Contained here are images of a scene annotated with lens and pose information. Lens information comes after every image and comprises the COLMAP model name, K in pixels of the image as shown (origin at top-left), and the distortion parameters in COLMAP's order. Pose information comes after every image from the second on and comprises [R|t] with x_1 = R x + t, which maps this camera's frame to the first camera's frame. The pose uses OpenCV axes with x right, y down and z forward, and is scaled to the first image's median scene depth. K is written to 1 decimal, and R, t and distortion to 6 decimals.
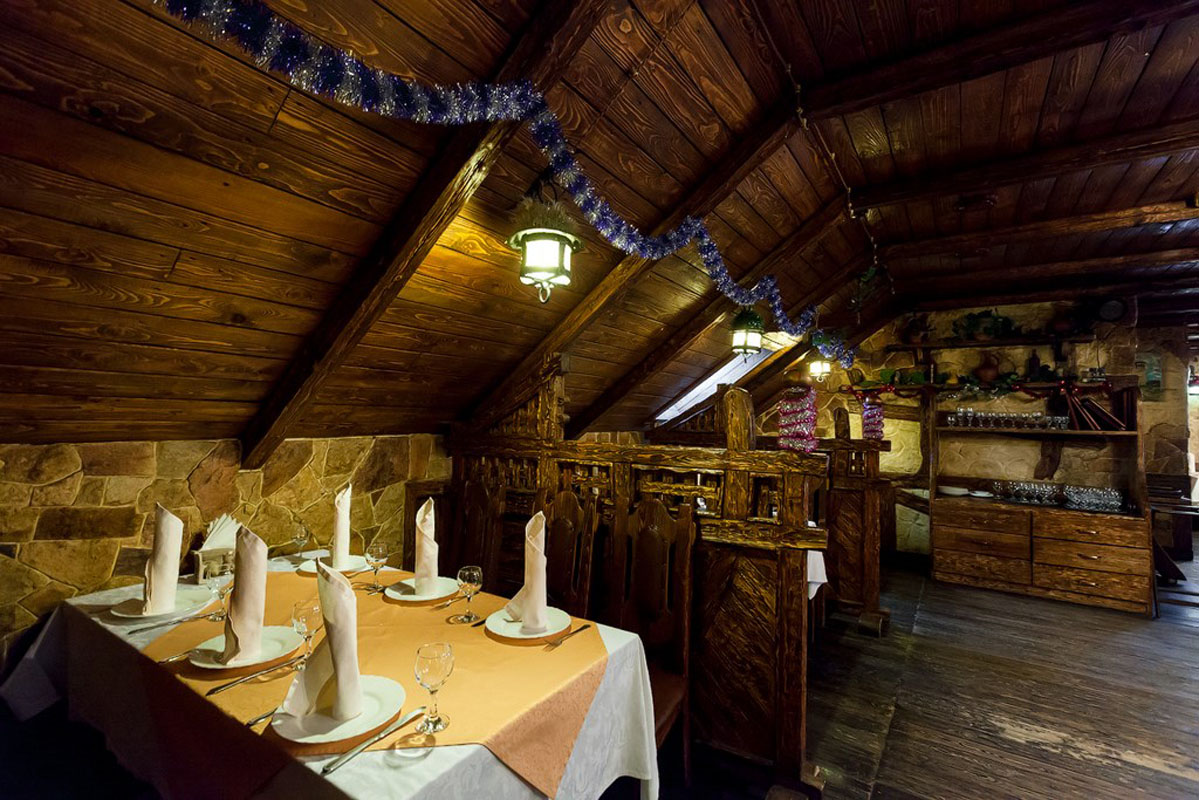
lens RADIAL K [[535.5, 0, 594.9], [0, 535.5, 404.0], [0, 0, 1]] dist [0.000671, -0.000185]
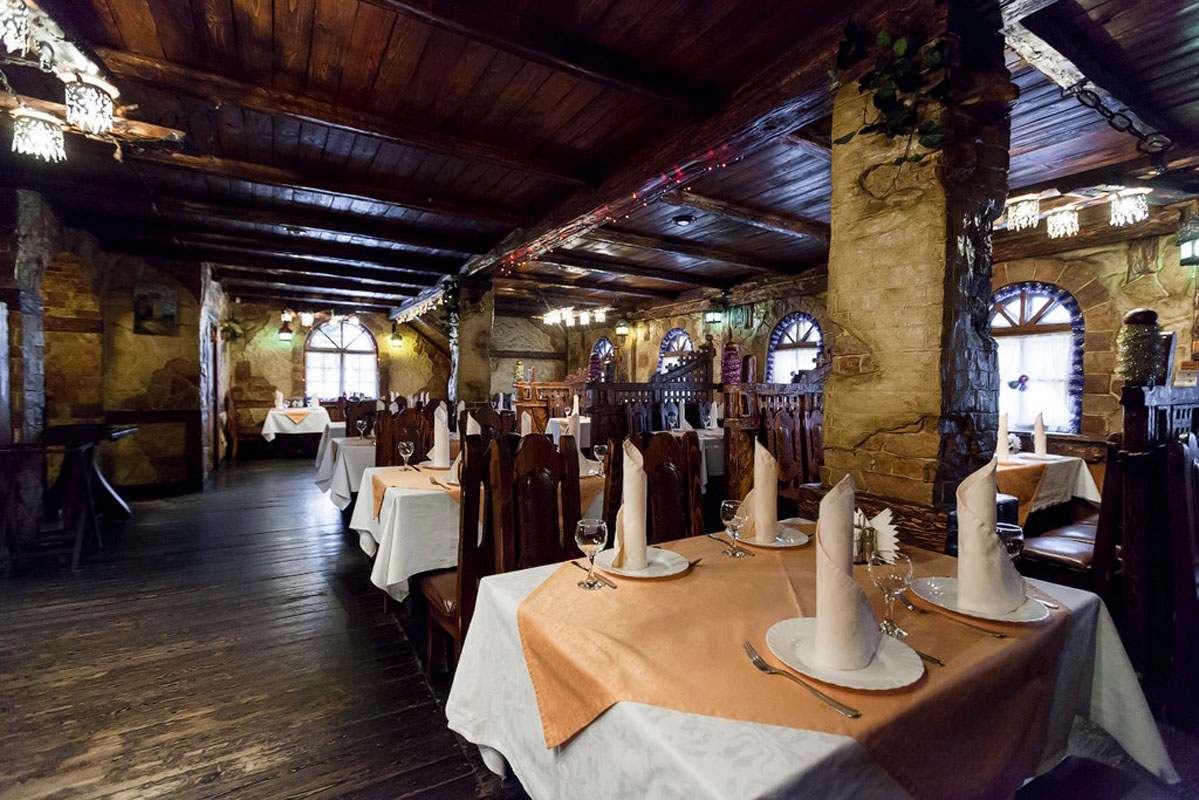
lens RADIAL K [[528.6, 0, 598.6], [0, 528.6, 398.8], [0, 0, 1]] dist [0.001582, -0.000535]
pose [[0.407149, -0.038525, 0.912549, 0.689514], [-0.029394, 0.998040, 0.055249, 0.047789], [-0.912888, -0.049318, 0.405219, -0.160308]]
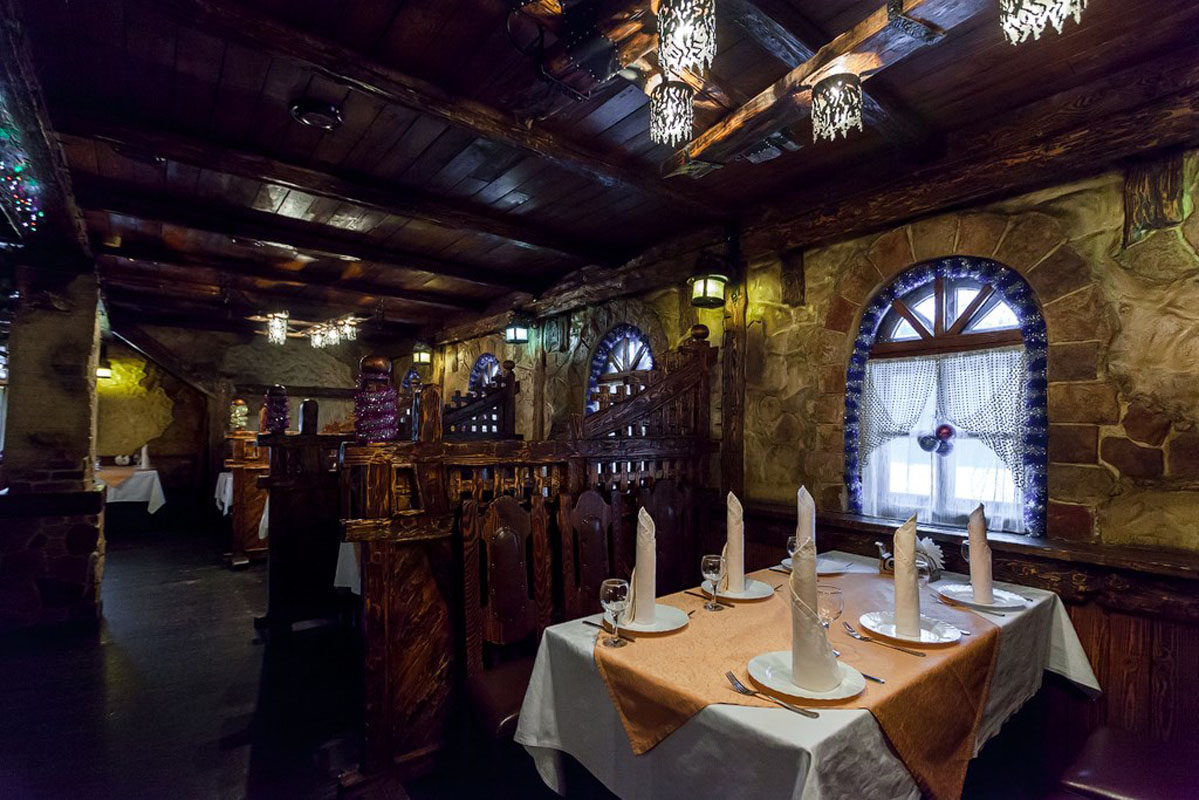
lens RADIAL K [[564.8, 0, 602.7], [0, 564.8, 423.5], [0, 0, 1]] dist [0.000106, -0.001923]
pose [[0.272538, -0.007209, 0.962118, 1.270022], [-0.031397, 0.999373, 0.016382, 0.034314], [-0.961633, -0.034672, 0.272140, -0.304682]]
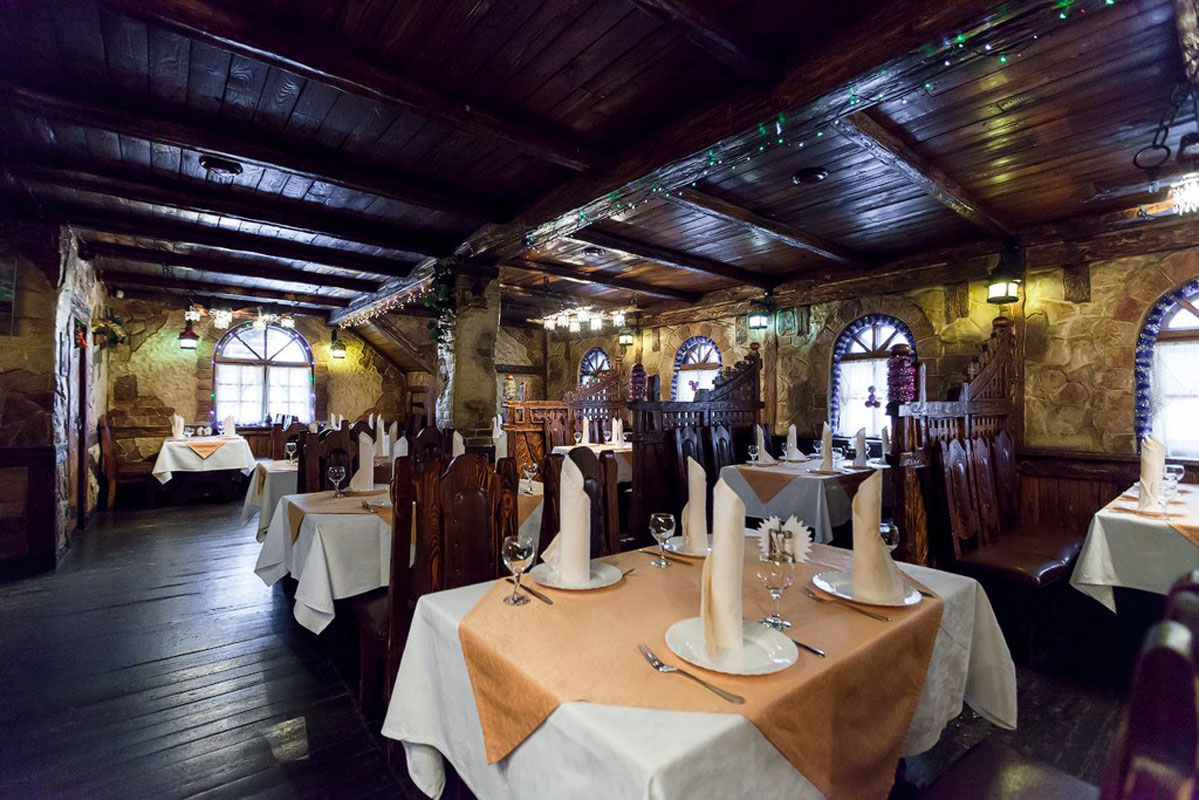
lens RADIAL K [[530.4, 0, 599.5], [0, 530.4, 400.0], [0, 0, 1]] dist [0.001062, -0.000500]
pose [[0.278280, -0.012753, 0.960415, 0.916807], [-0.026592, 0.999426, 0.020976, 0.059011], [-0.960132, -0.031377, 0.277781, 0.202747]]
